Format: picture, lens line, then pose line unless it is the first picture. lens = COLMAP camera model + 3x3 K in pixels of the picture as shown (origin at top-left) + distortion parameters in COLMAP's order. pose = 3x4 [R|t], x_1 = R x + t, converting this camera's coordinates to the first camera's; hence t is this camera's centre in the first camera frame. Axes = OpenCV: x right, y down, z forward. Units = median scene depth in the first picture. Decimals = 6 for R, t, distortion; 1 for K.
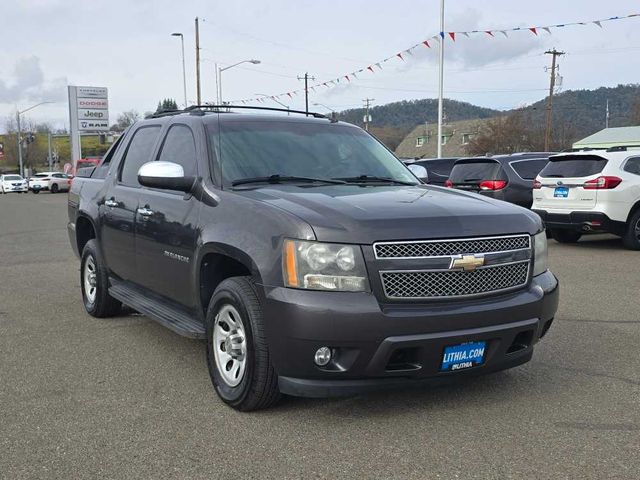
lens RADIAL K [[788.2, 0, 320.0], [0, 788.2, 240.0], [0, 0, 1]] dist [0.095373, 0.002477]
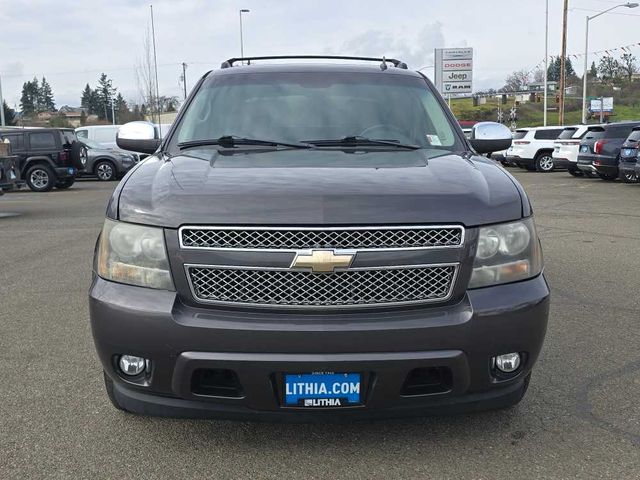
lens RADIAL K [[788.2, 0, 320.0], [0, 788.2, 240.0], [0, 0, 1]] dist [0.095373, 0.002477]
pose [[0.865071, 0.065331, -0.497378, 0.527877], [-0.042086, 0.997440, 0.057816, -0.030923], [0.499881, -0.029083, 0.865605, 0.378994]]
